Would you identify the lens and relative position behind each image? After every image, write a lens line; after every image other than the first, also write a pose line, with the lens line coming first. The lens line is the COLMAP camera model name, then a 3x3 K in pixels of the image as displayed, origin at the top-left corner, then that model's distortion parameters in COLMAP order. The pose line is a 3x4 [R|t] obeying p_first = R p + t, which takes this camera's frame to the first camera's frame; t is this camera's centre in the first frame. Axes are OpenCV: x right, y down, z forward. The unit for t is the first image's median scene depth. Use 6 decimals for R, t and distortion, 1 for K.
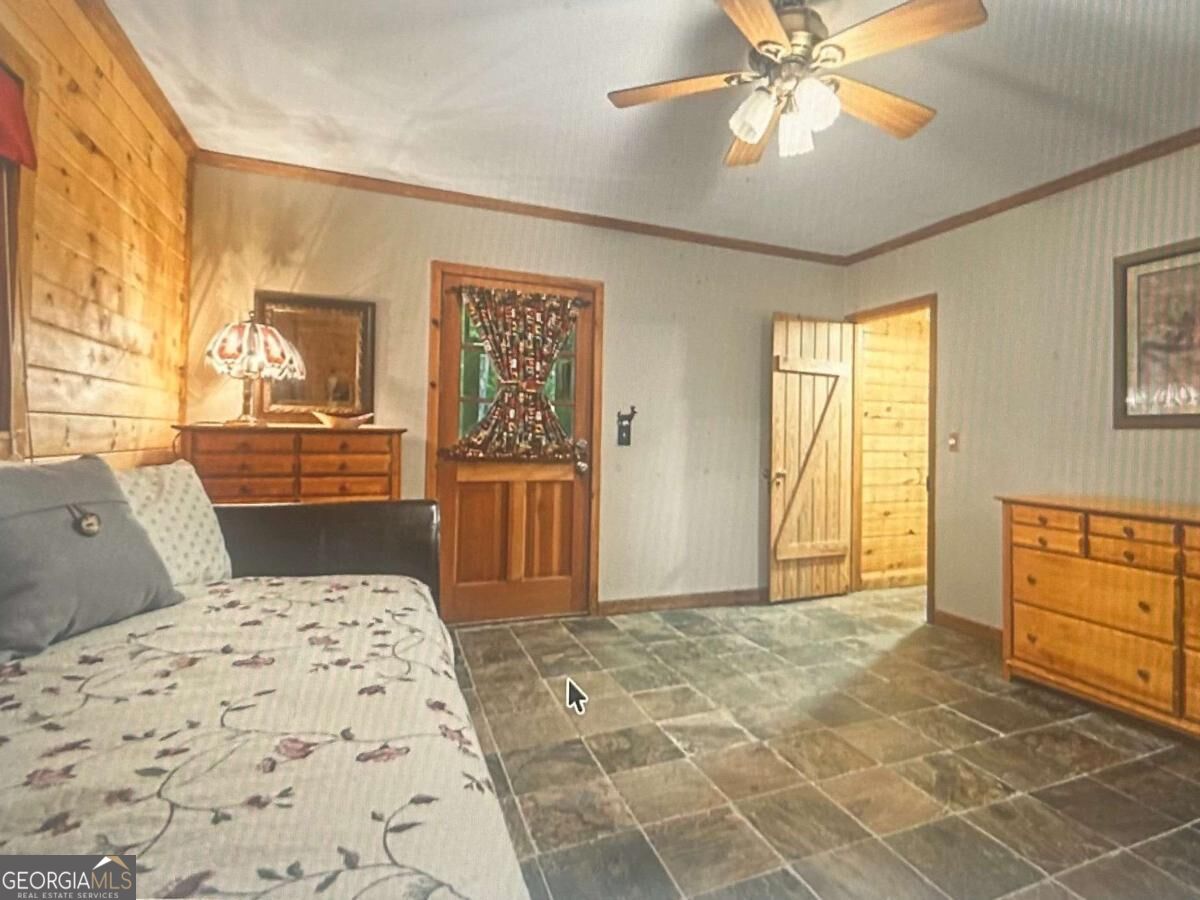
lens RADIAL K [[905.1, 0, 599.9], [0, 905.1, 446.1], [0, 0, 1]] dist [-0.001134, -0.000387]
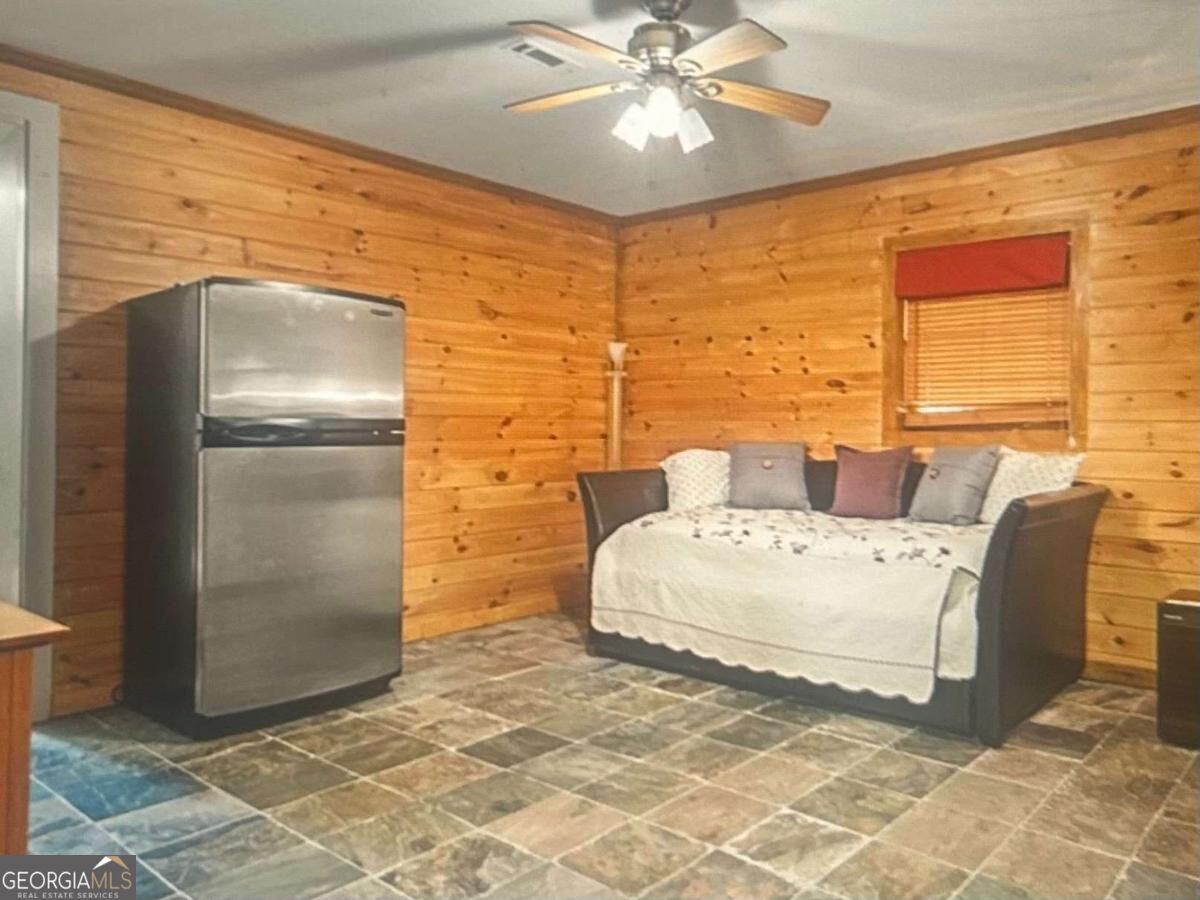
lens RADIAL K [[905.1, 0, 599.9], [0, 905.1, 446.1], [0, 0, 1]] dist [-0.001134, -0.000387]
pose [[-0.958341, -0.027756, -0.284274, 0.503189], [-0.031427, 0.999471, 0.008358, 0.013859], [0.283892, 0.016944, -0.958707, 1.744495]]
